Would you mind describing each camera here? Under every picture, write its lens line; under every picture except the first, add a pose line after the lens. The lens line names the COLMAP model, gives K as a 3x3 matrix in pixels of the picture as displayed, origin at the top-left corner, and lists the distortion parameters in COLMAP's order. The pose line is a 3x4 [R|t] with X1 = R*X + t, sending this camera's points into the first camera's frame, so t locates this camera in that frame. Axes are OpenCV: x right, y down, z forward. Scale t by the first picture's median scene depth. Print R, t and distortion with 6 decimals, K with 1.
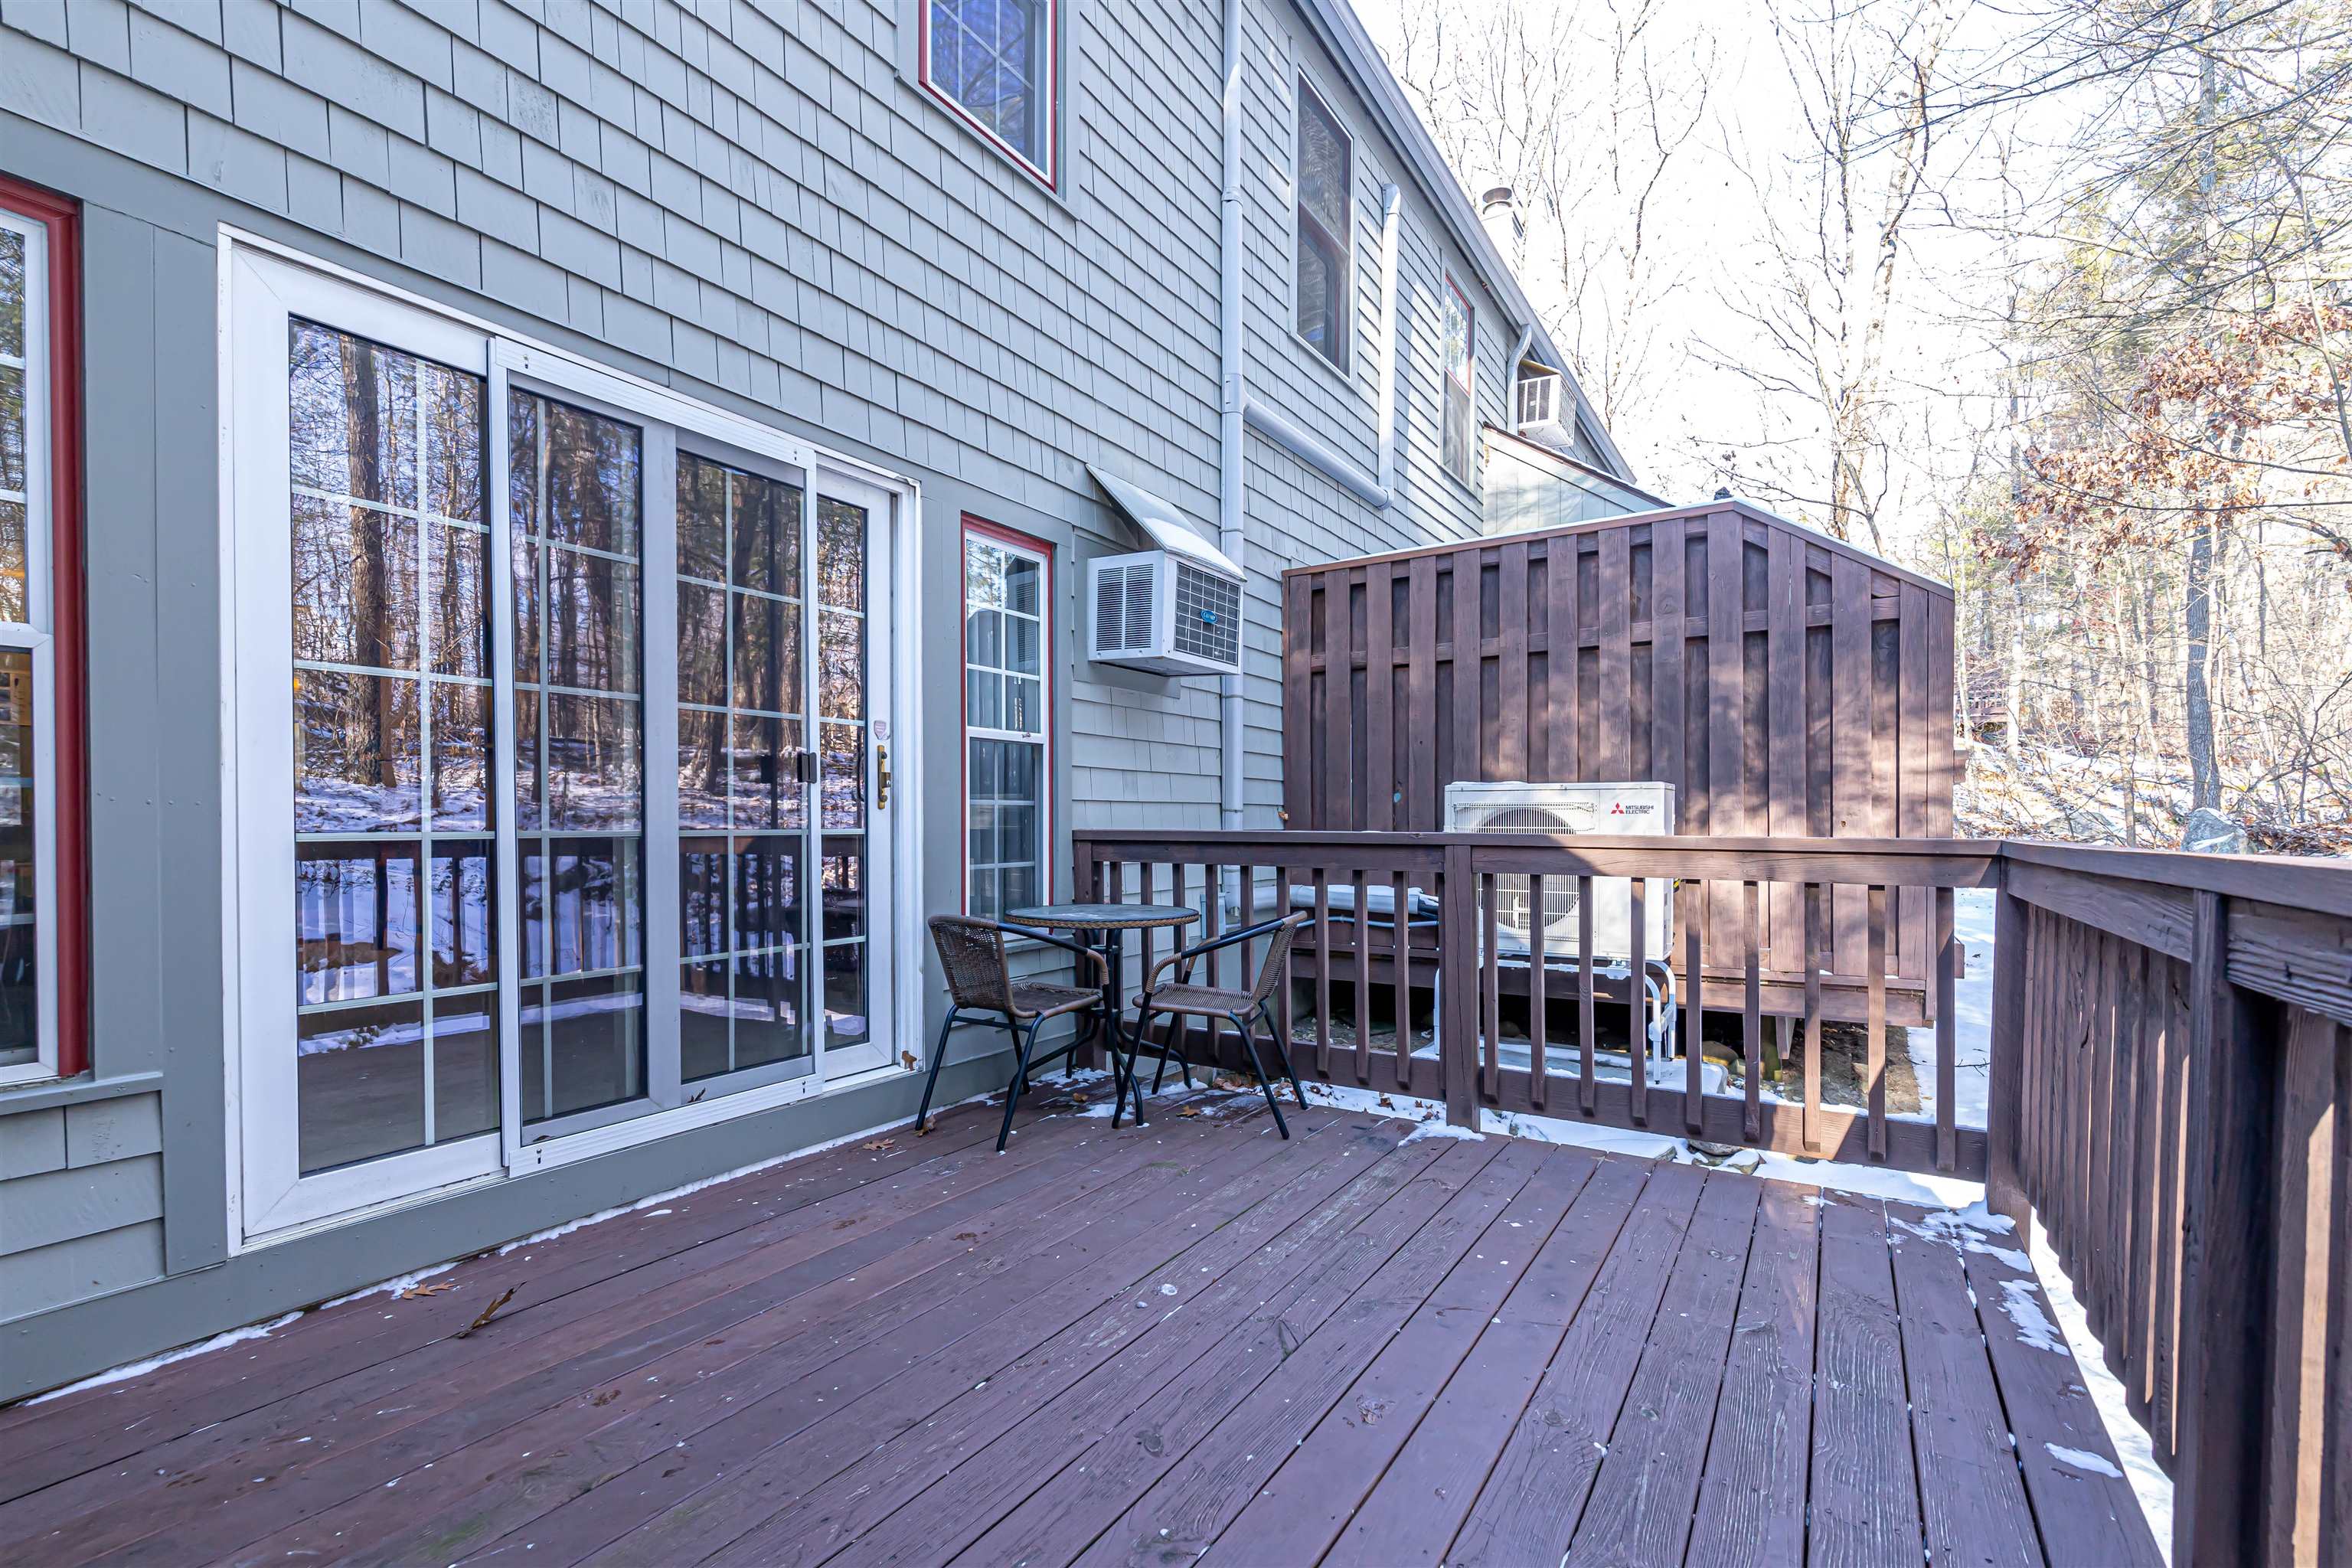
lens RADIAL K [[1027.1, 0, 1170.8], [0, 1027.1, 835.1], [0, 0, 1]] dist [0.003073, -0.001857]
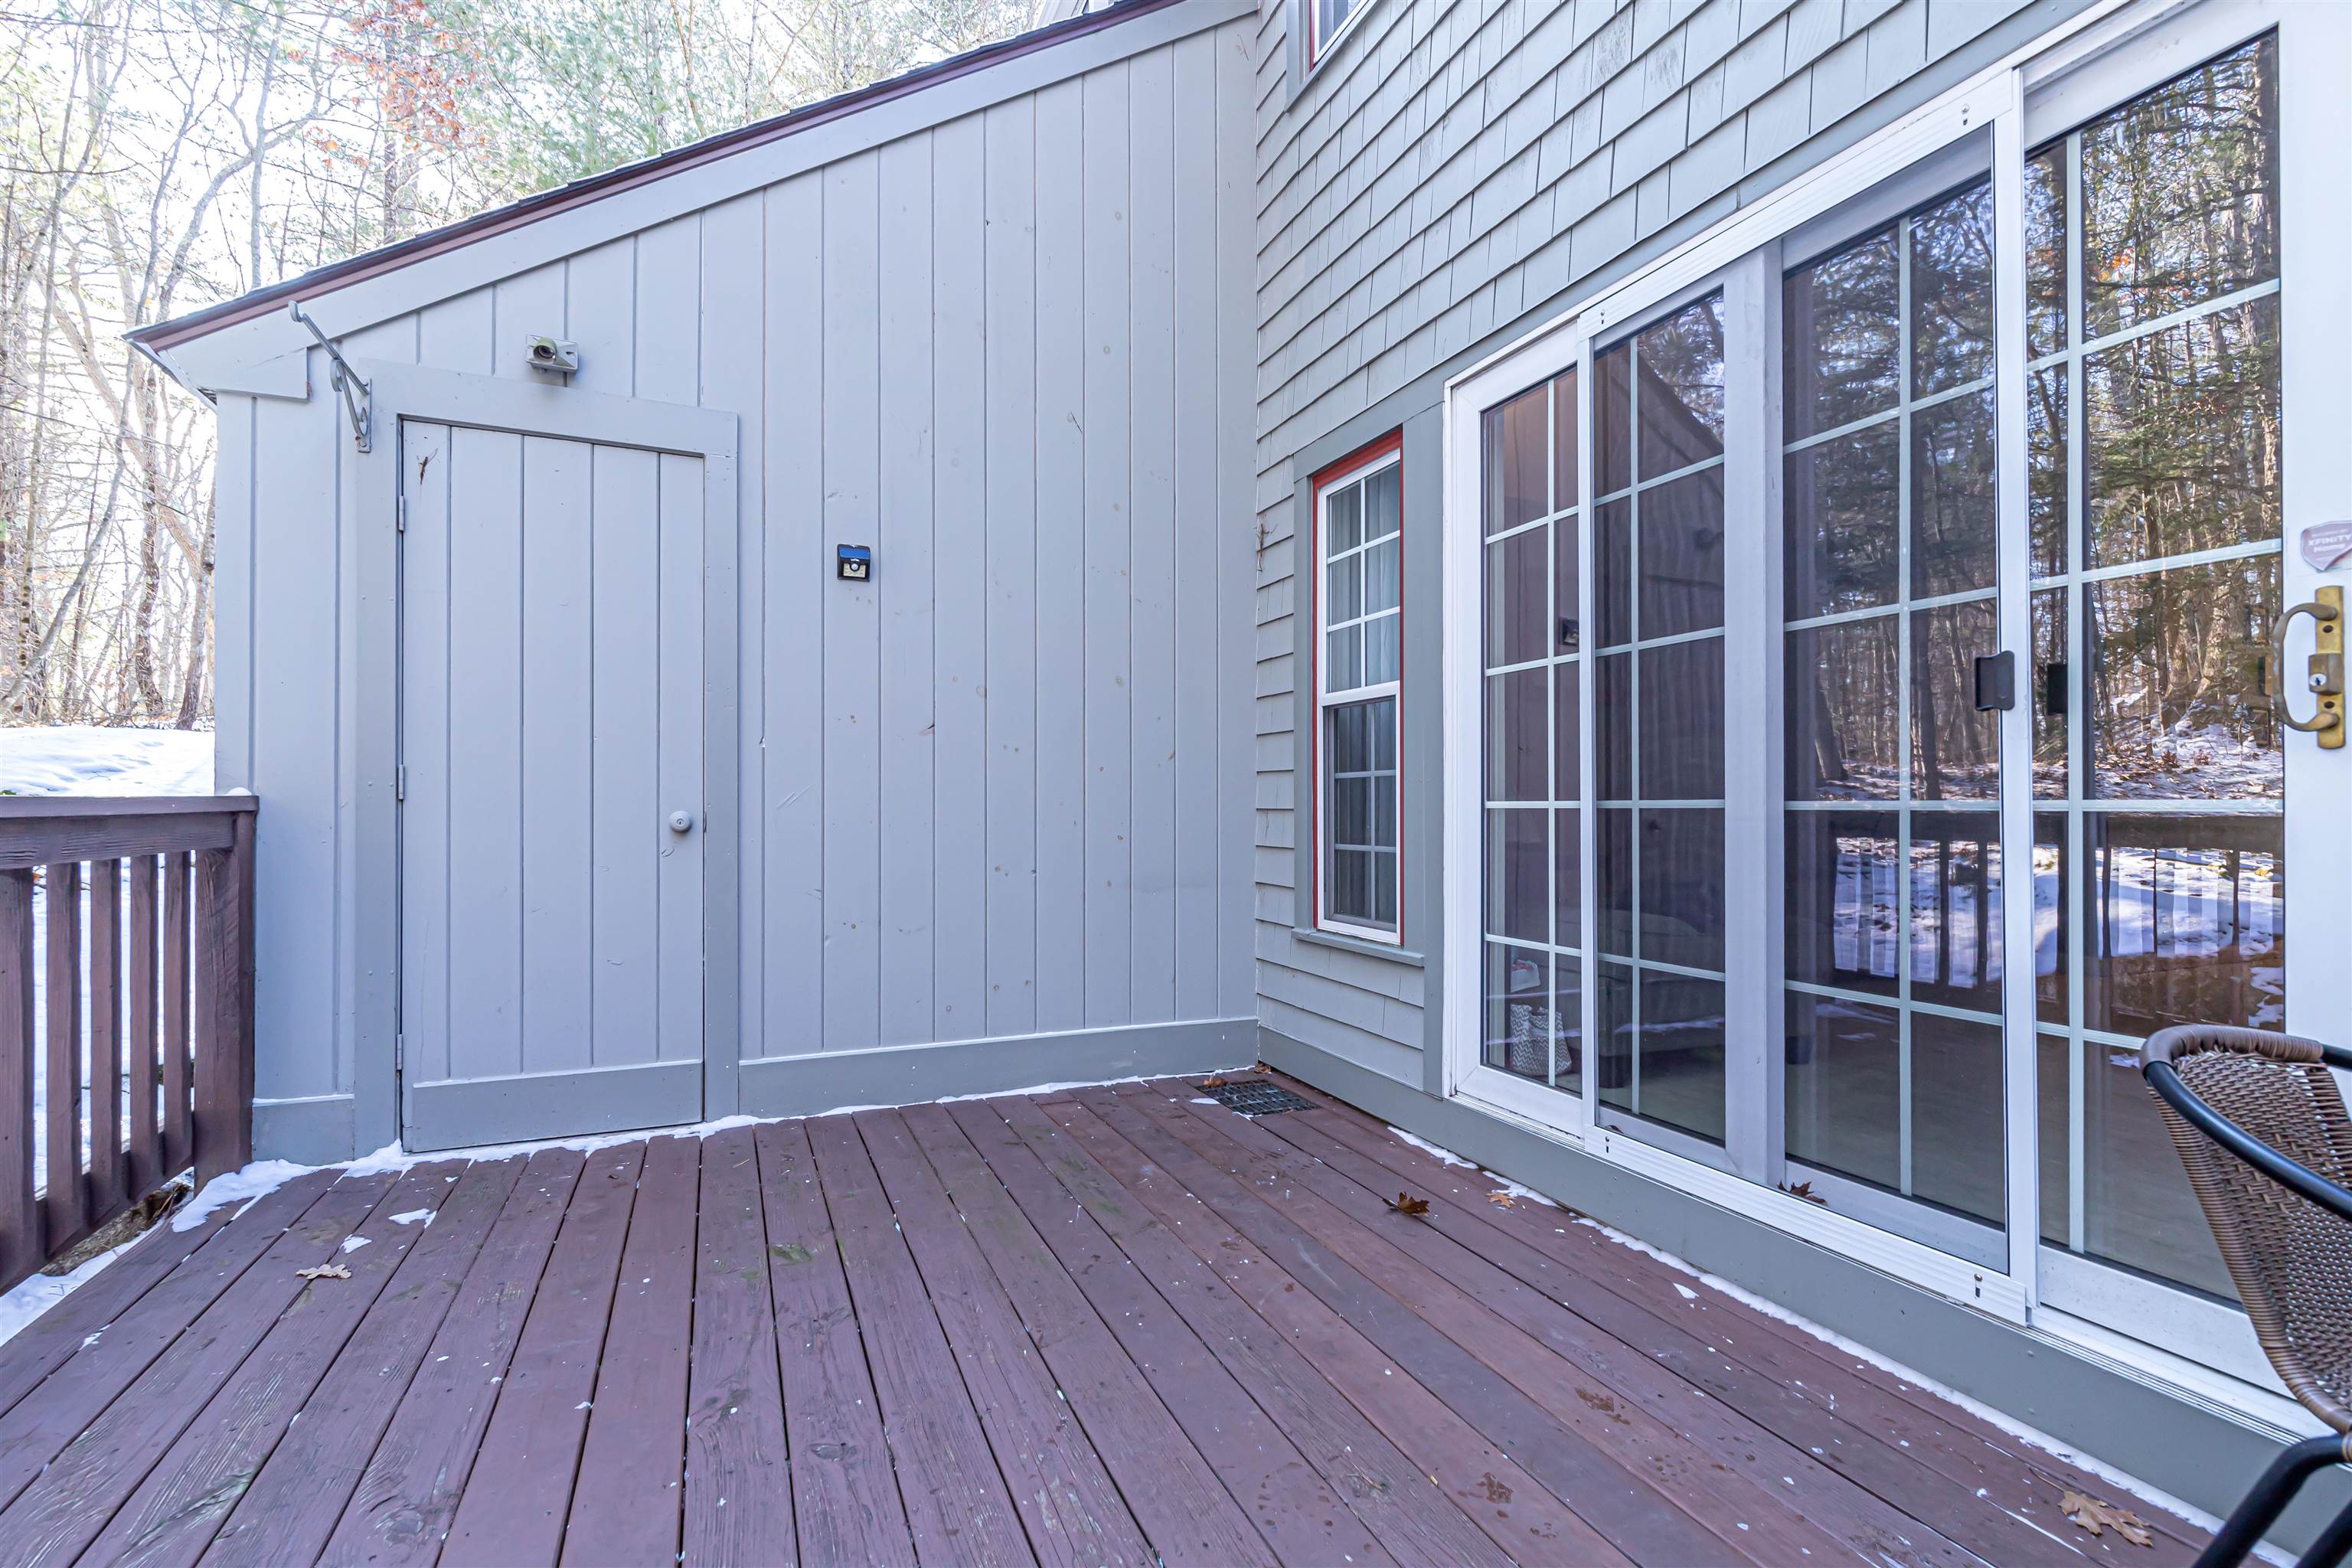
lens RADIAL K [[1027.1, 0, 1174.0], [0, 1027.1, 801.1], [0, 0, 1]] dist [0.003073, -0.001857]
pose [[-0.547215, -0.007260, -0.836960, 0.436775], [-0.016386, 0.999864, 0.002041, 0.000566], [0.836831, 0.014831, -0.547260, 1.293714]]
